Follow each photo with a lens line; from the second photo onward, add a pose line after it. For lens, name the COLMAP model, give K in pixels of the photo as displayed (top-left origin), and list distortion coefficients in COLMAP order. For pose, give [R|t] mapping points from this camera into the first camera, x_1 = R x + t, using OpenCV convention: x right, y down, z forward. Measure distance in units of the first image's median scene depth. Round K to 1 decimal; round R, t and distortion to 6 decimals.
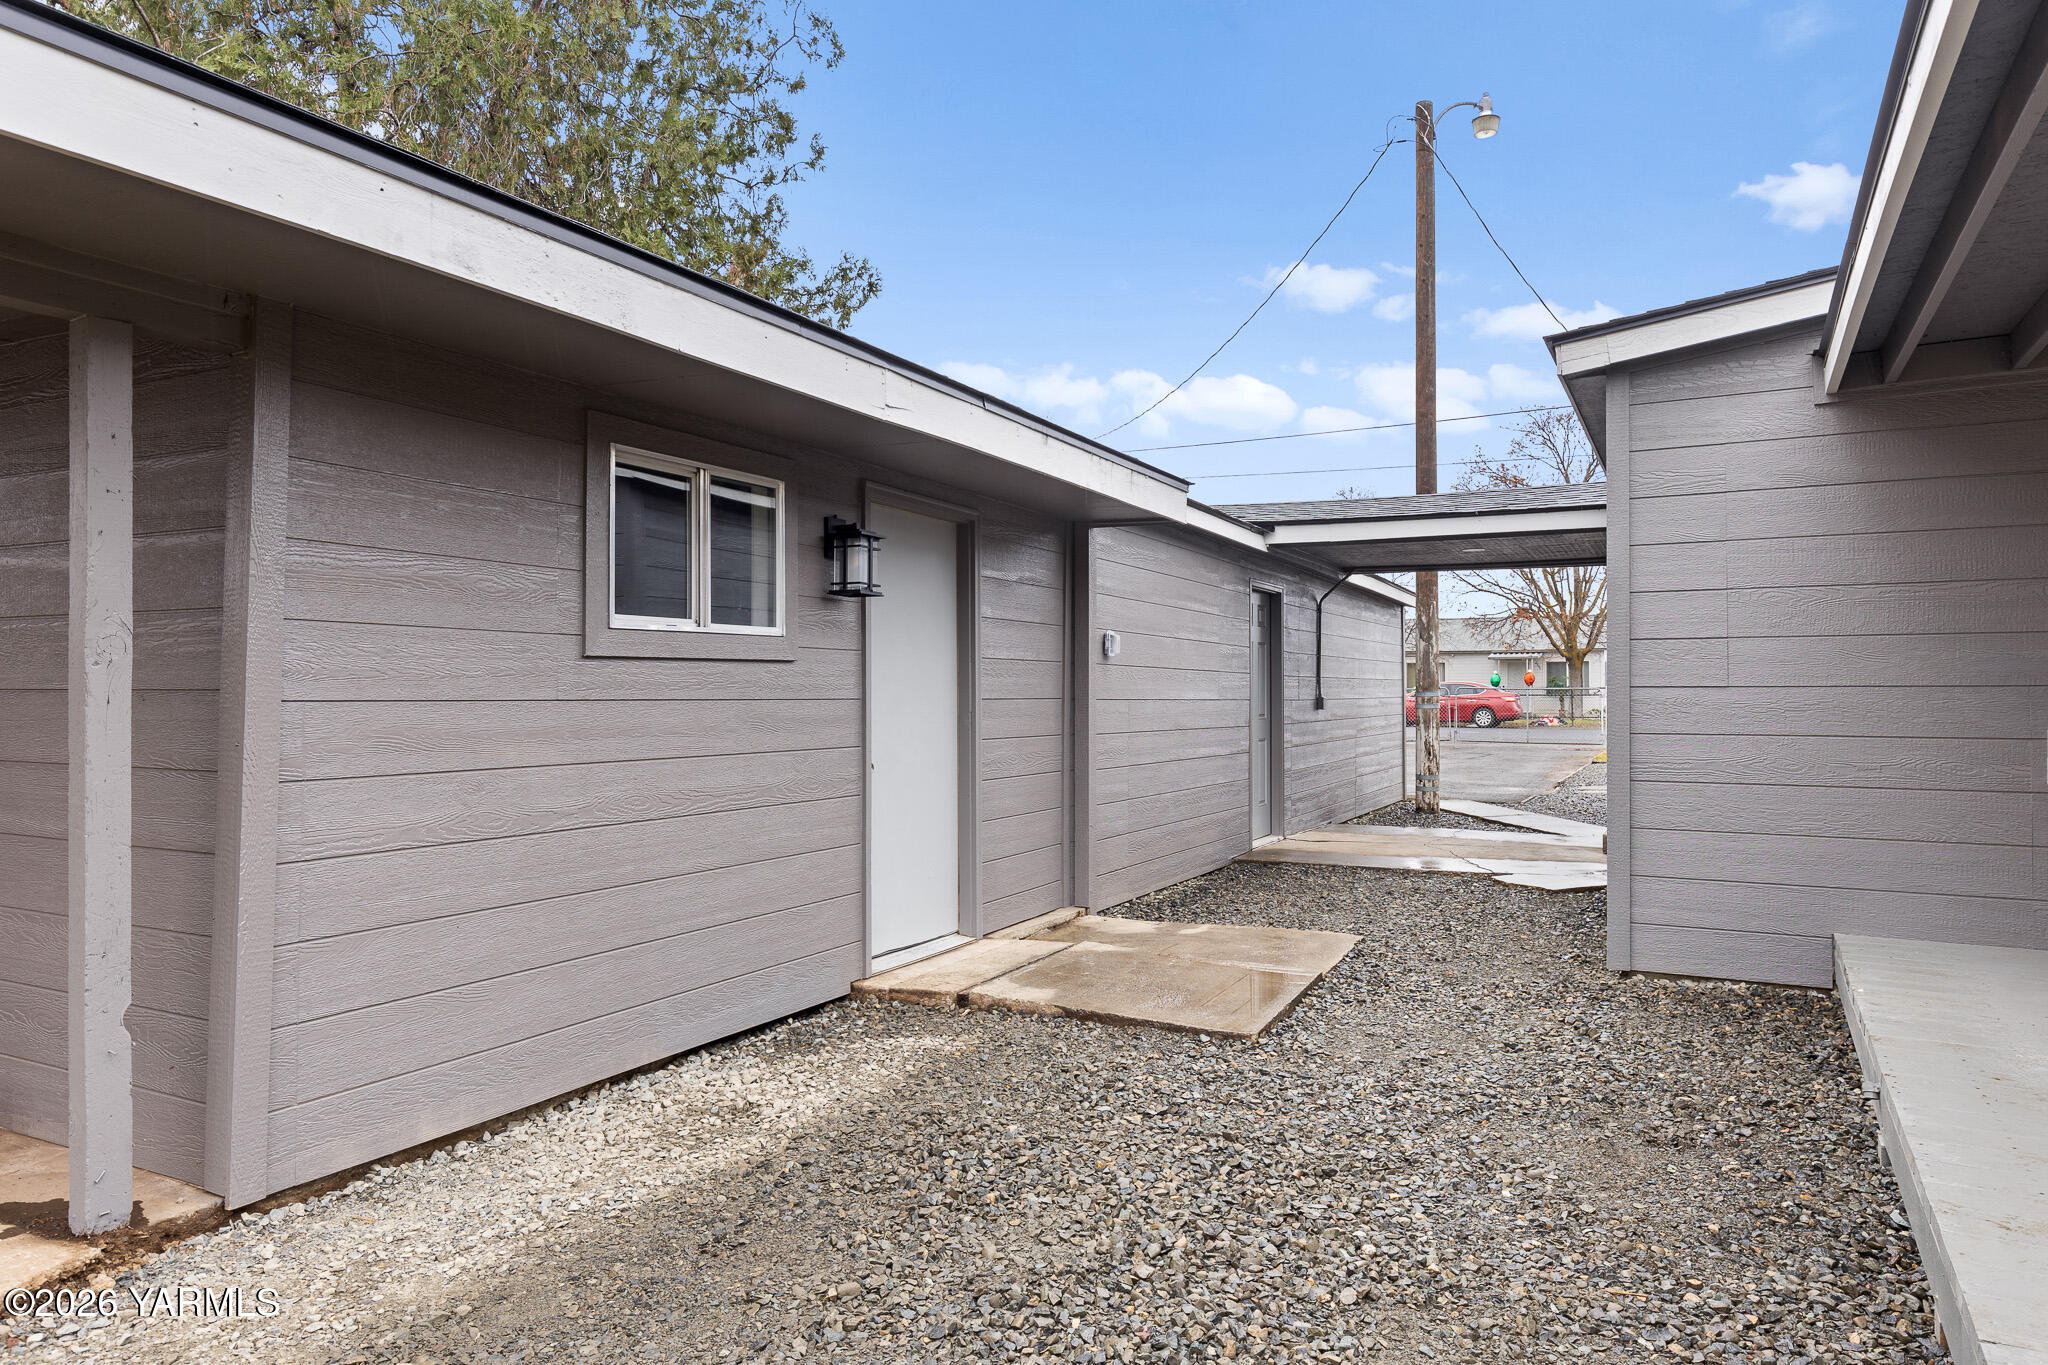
lens RADIAL K [[1274.9, 0, 1024.0], [0, 1274.9, 682.5], [0, 0, 1]] dist [0.000071, 0.000326]
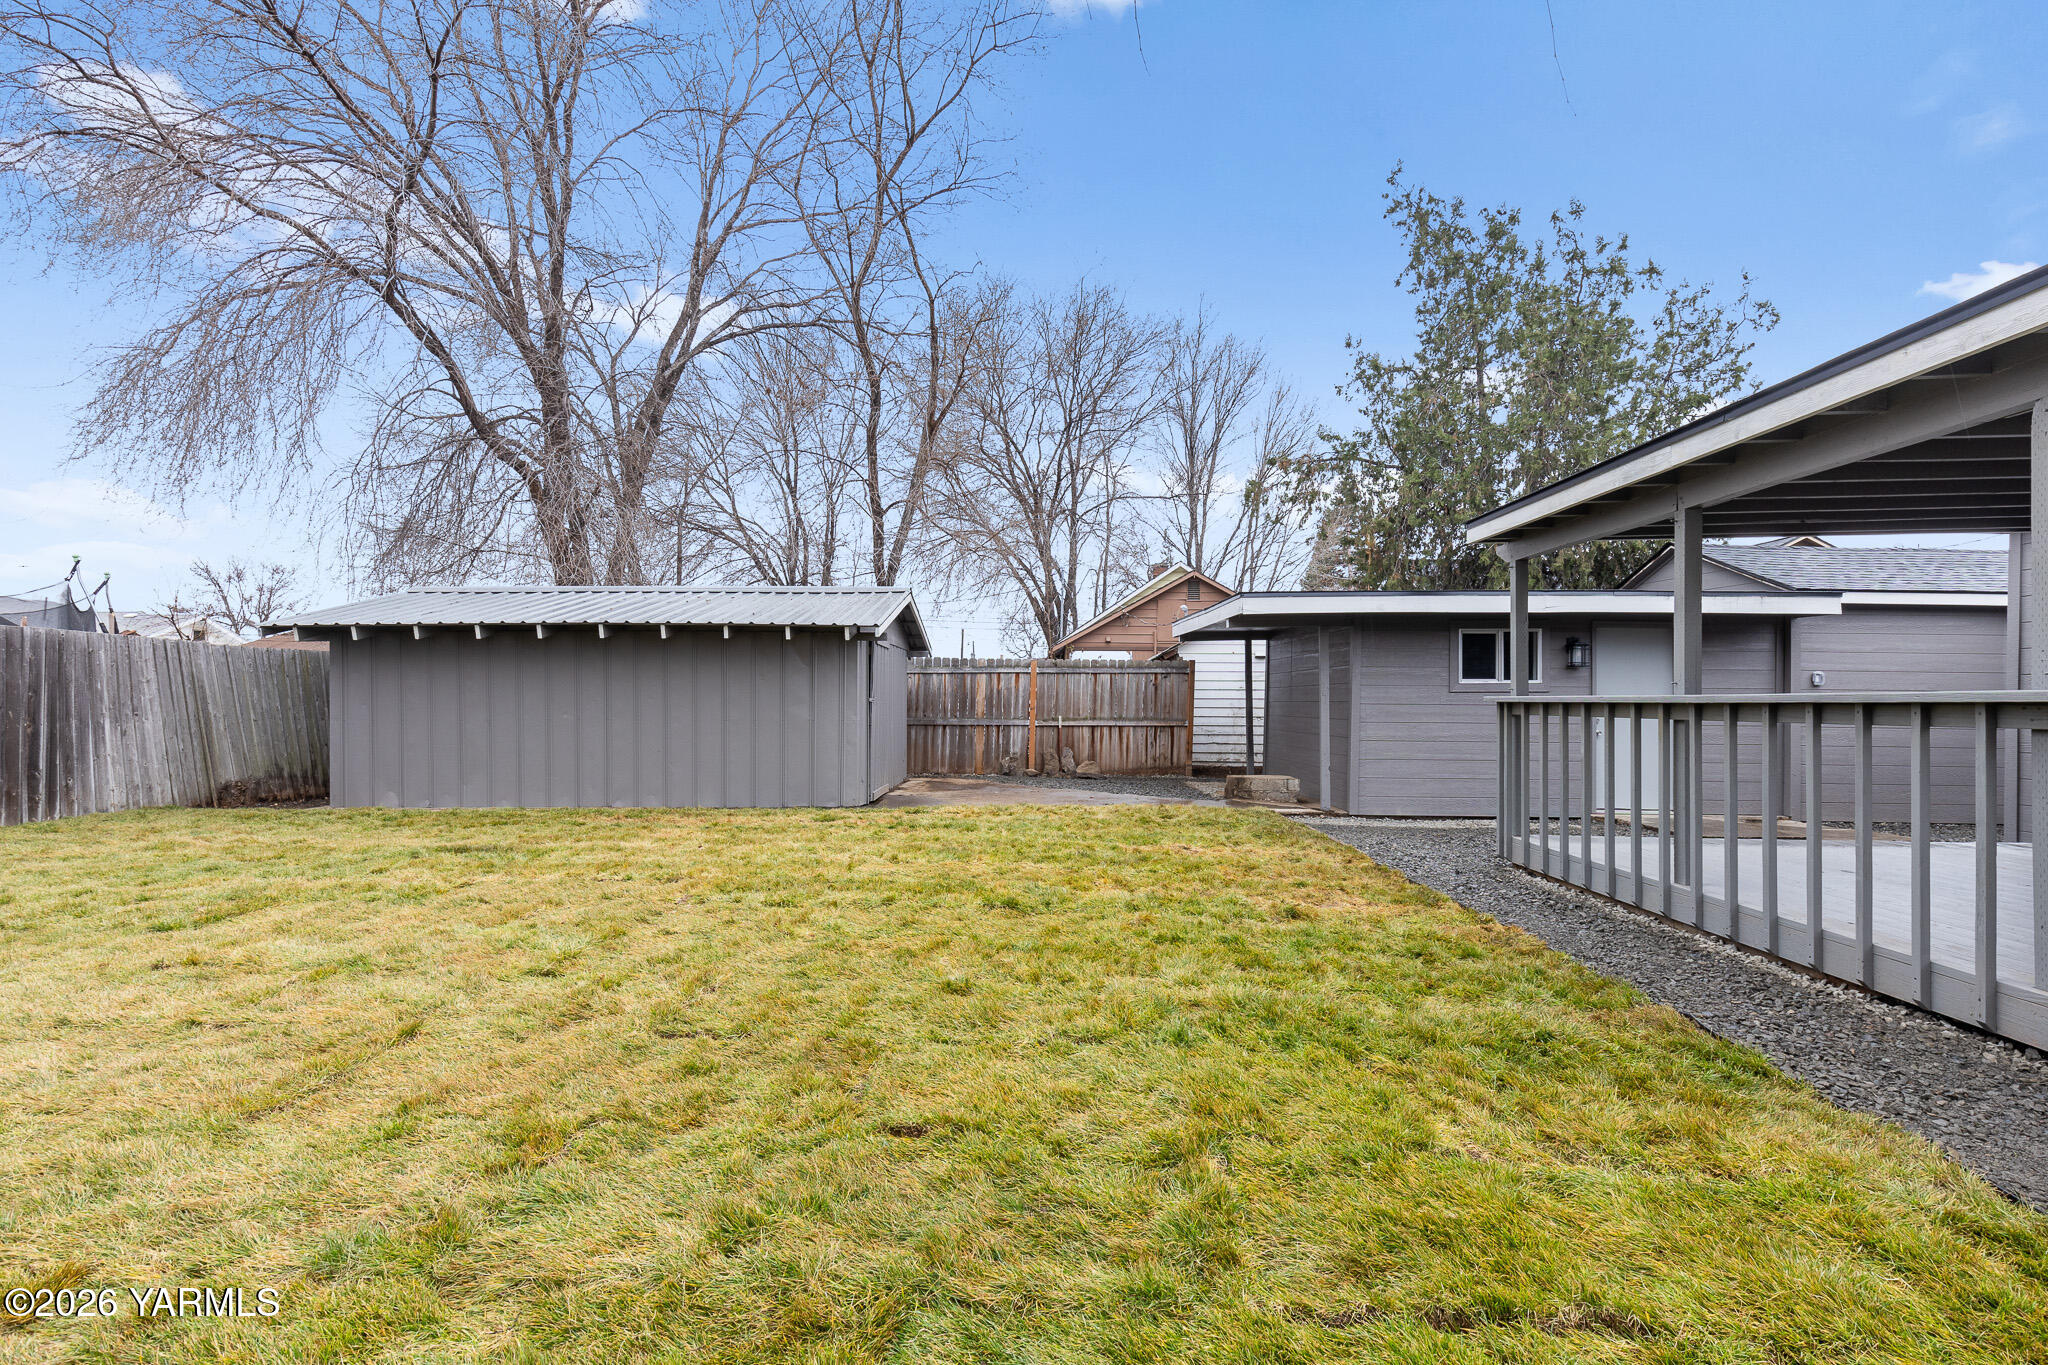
lens RADIAL K [[926.6, 0, 1024.7], [0, 926.6, 701.7], [0, 0, 1]] dist [0.001252, -0.000010]
pose [[0.450270, 0.000150, -0.892892, 1.068155], [0.001039, 0.999999, 0.000692, 0.002861], [0.892892, -0.001240, 0.450269, -0.903338]]
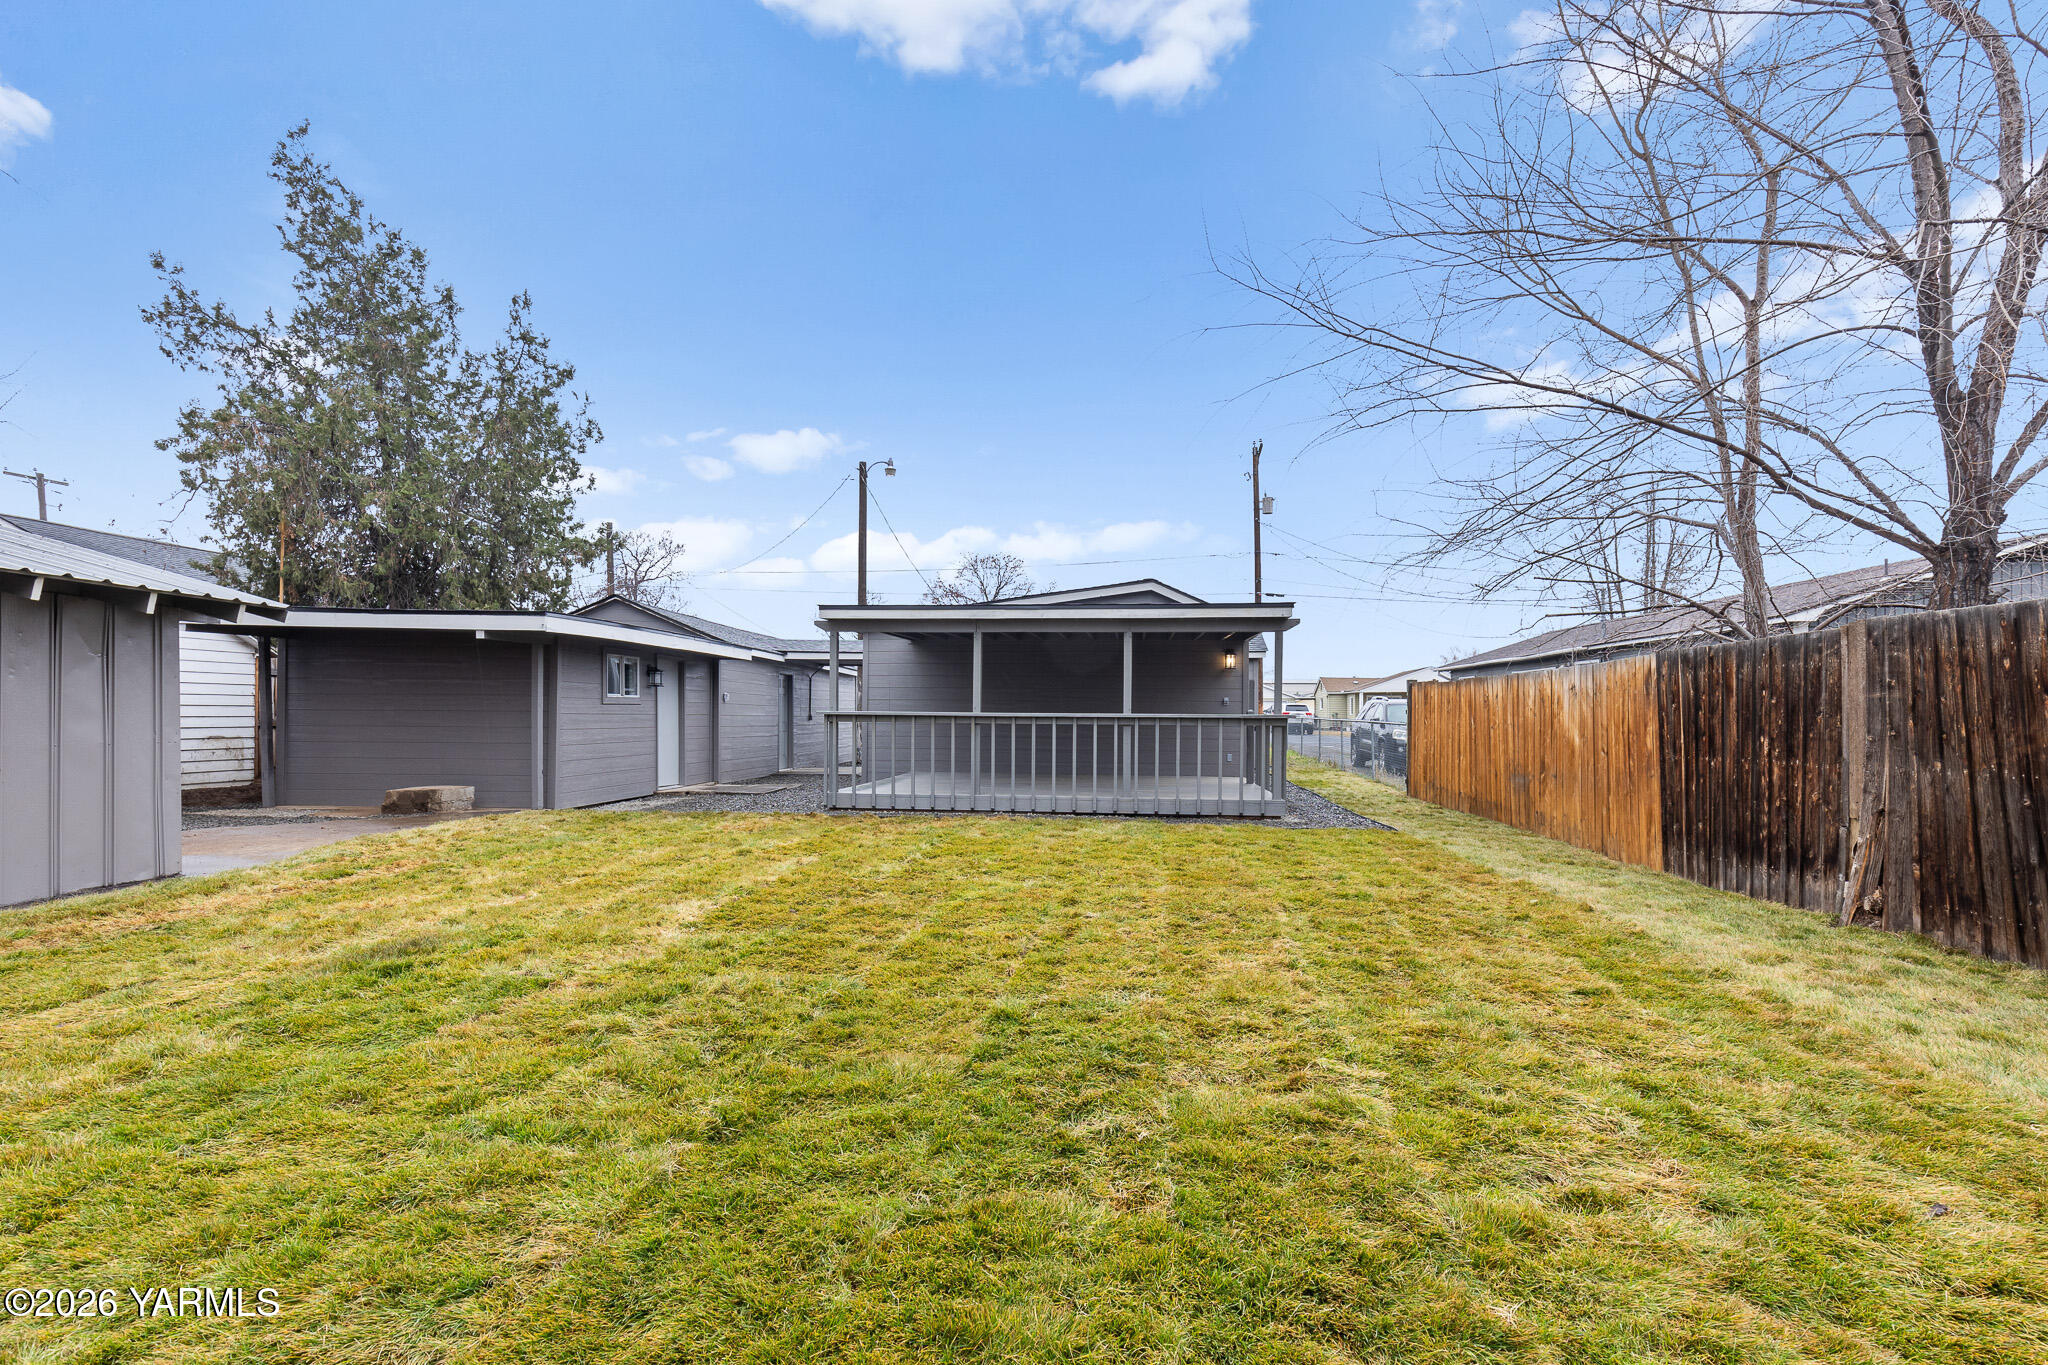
lens RADIAL K [[944.1, 0, 1031.8], [0, 944.1, 724.7], [0, 0, 1]] dist [0.002728, -0.000131]
pose [[0.922961, 0.000693, 0.384892, -0.179557], [-0.007809, 0.999826, 0.016926, -0.011838], [-0.384814, -0.018628, 0.922806, -1.953306]]
